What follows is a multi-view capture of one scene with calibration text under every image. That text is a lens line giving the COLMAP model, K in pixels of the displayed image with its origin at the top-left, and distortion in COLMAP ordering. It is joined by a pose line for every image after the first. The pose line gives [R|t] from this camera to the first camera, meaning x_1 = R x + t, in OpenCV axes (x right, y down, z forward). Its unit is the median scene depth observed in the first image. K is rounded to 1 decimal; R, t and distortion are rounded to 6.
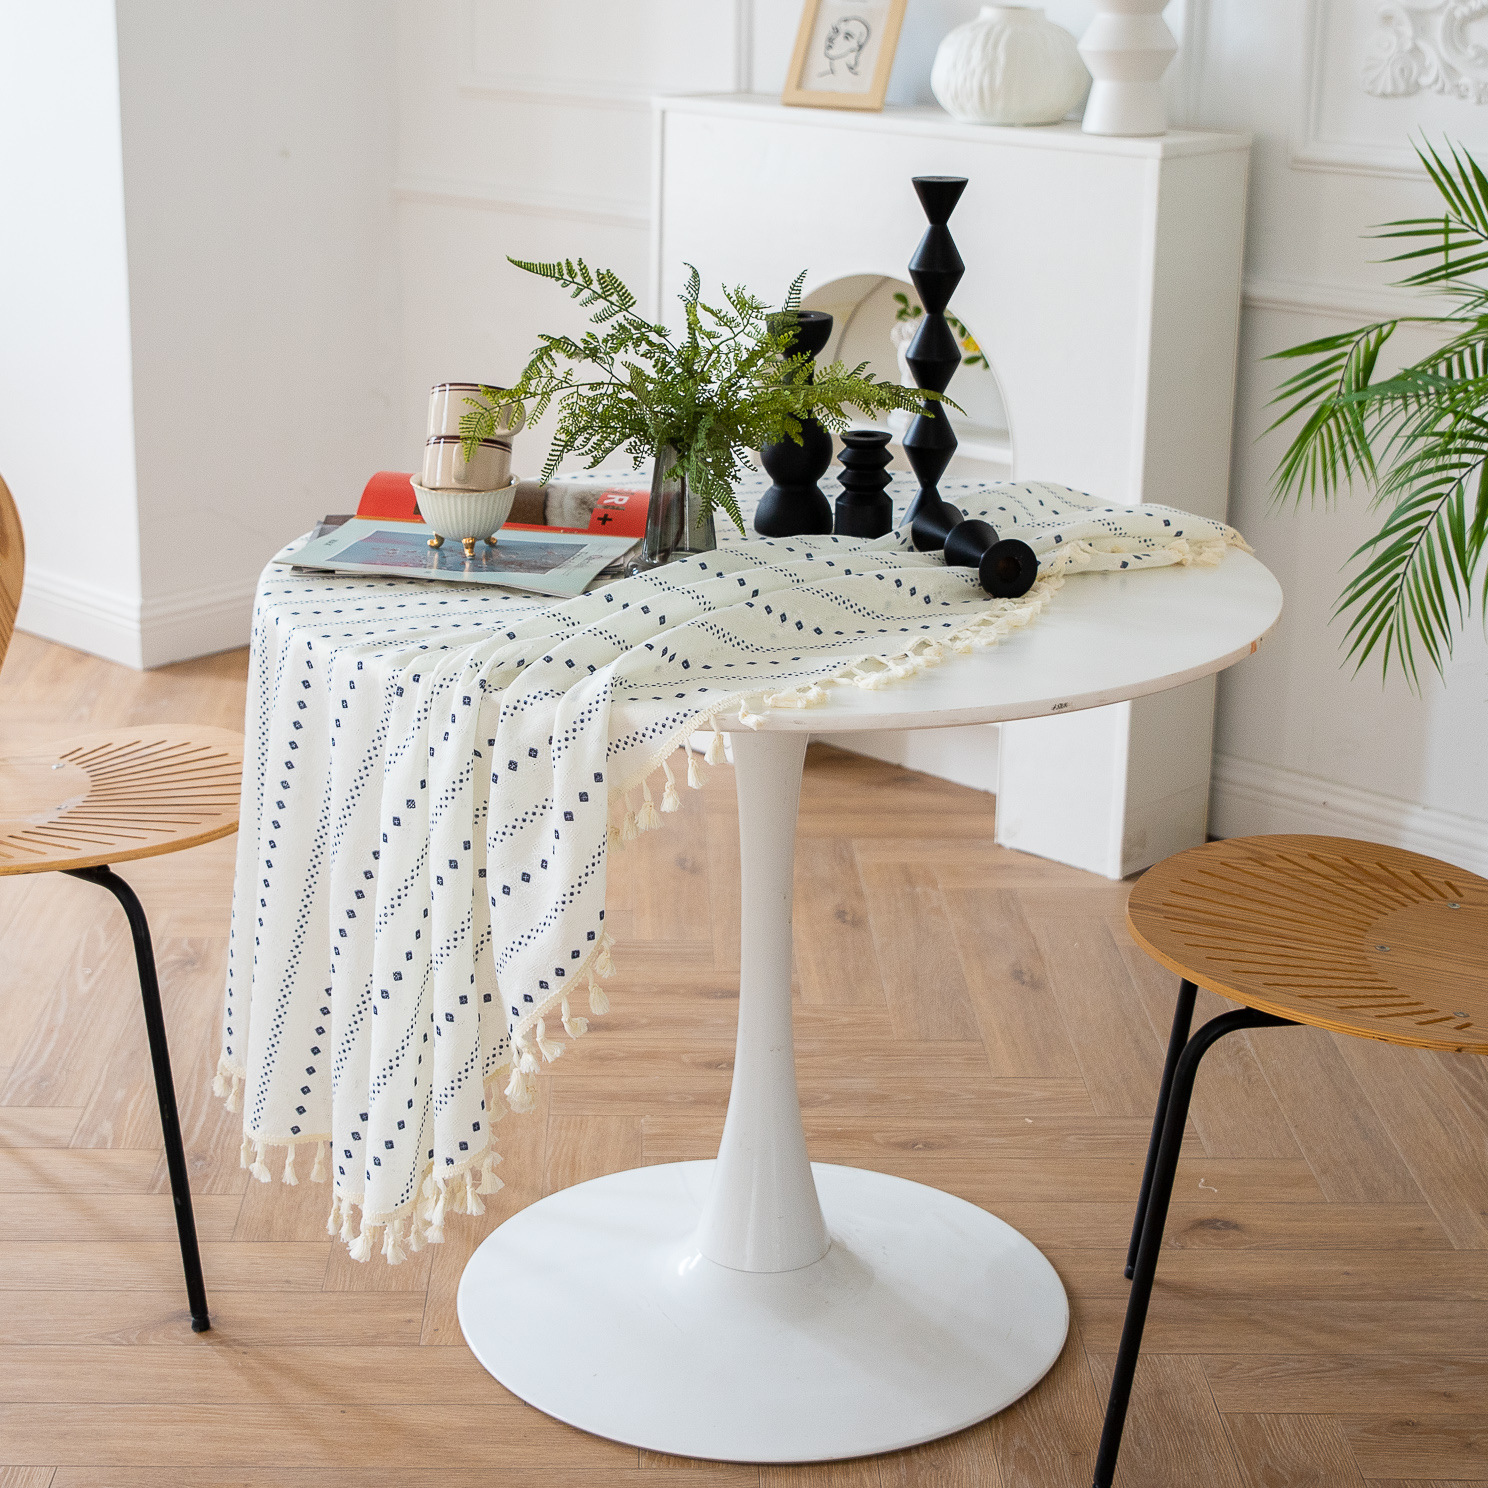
lens RADIAL K [[2754.1, 0, 622.2], [0, 2754.1, 680.0], [0, 0, 1]] dist [-0.049001, 0.127447]
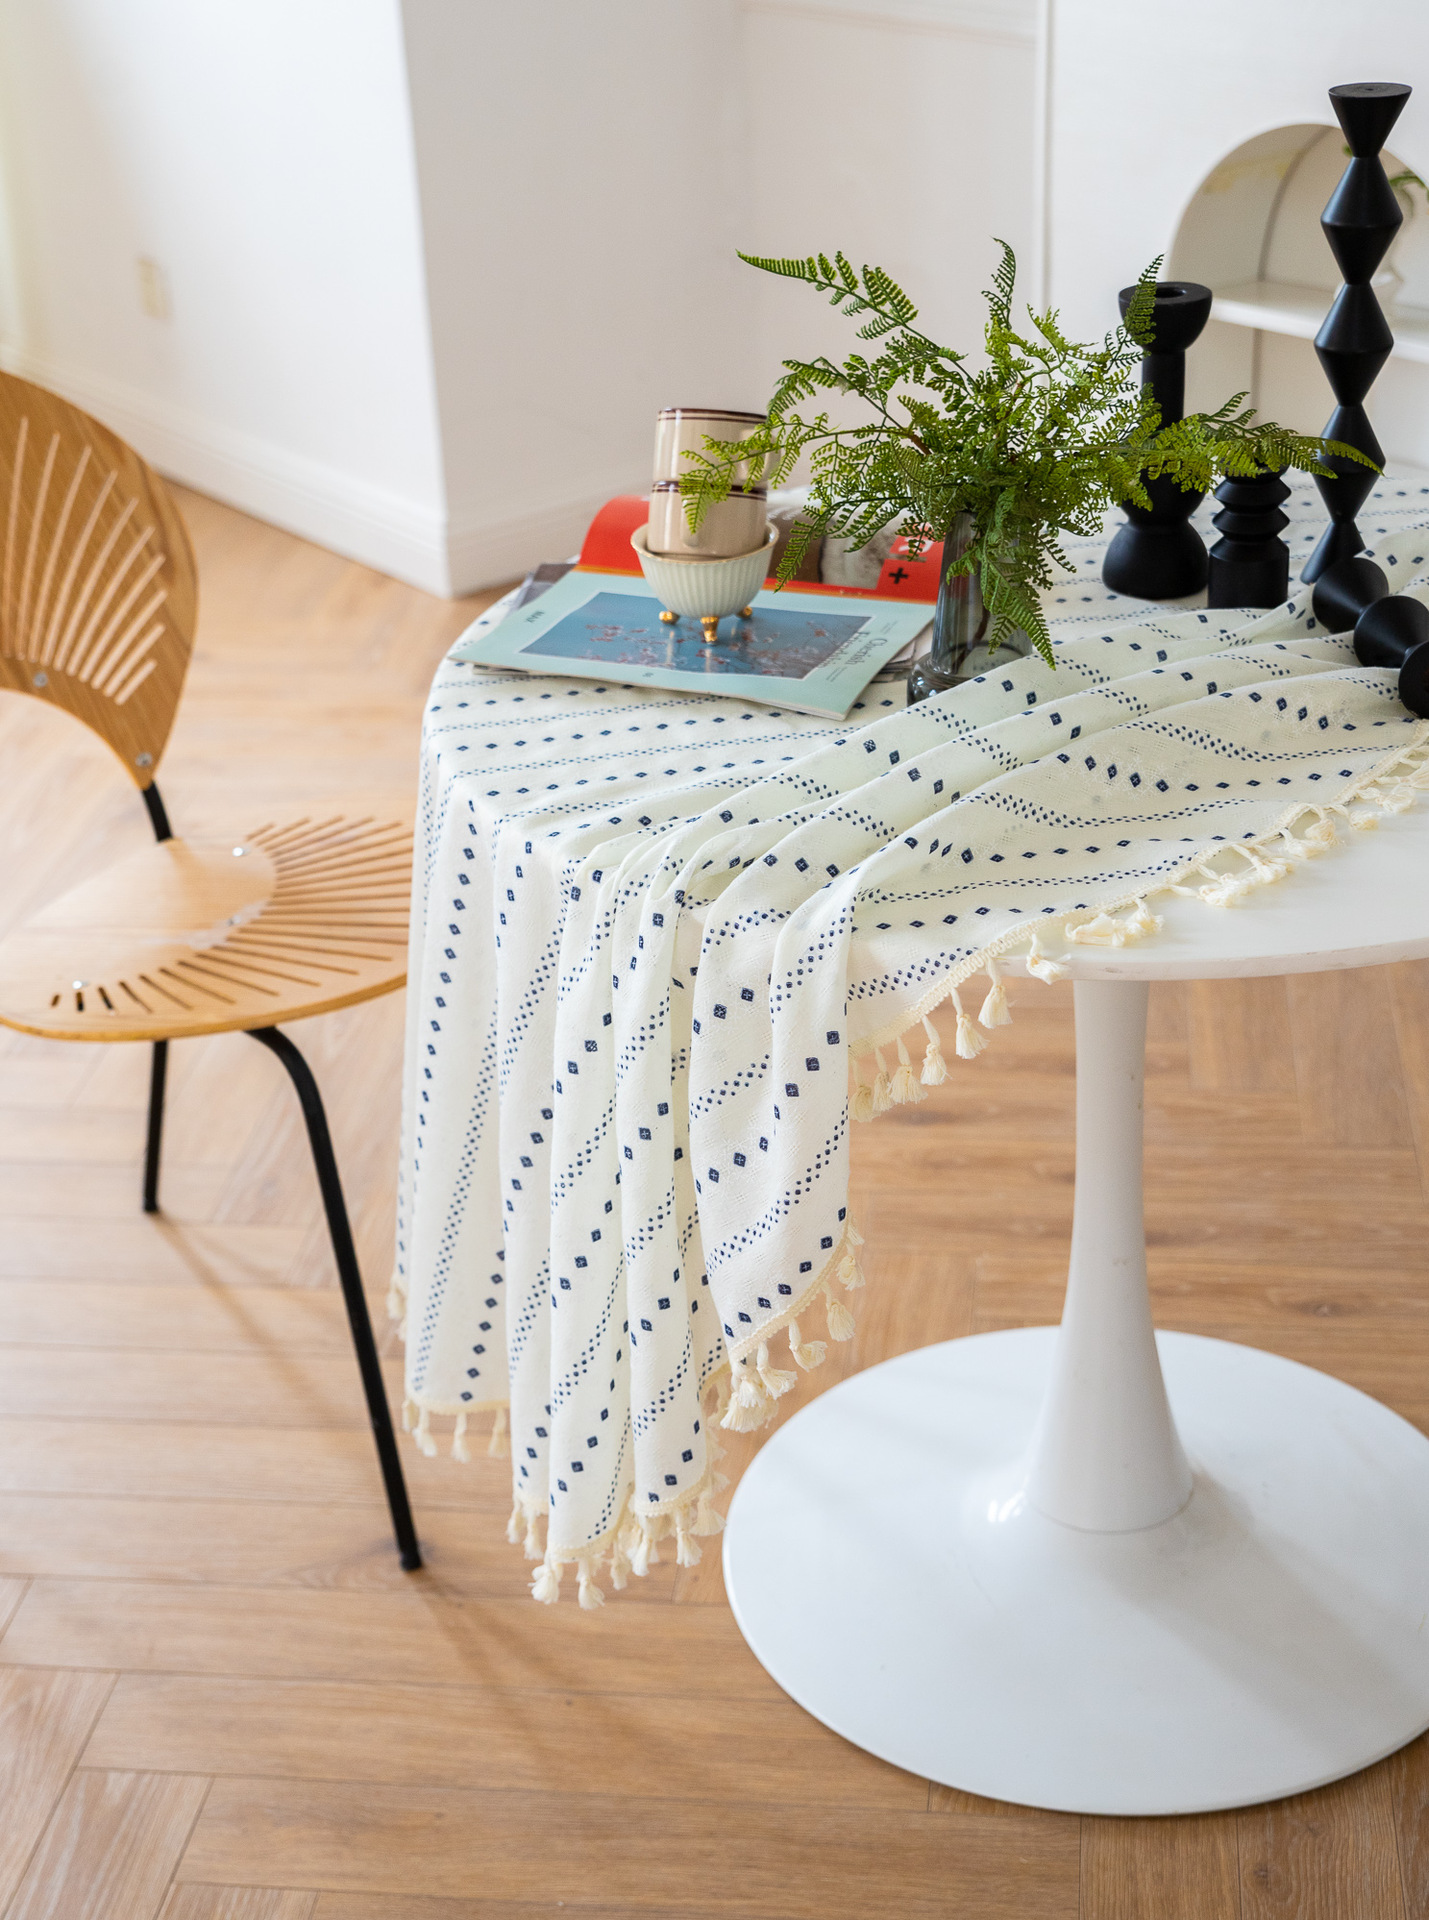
lens RADIAL K [[2874.5, 0, 714.5], [0, 2874.5, 960.0], [0, 0, 1]] dist [0.033893, 0.133597]
pose [[0.991606, 0.010833, -0.128845, 0.050556], [0.012375, 0.983959, 0.177965, -0.104892], [0.128706, -0.178066, 0.975565, 0.231118]]
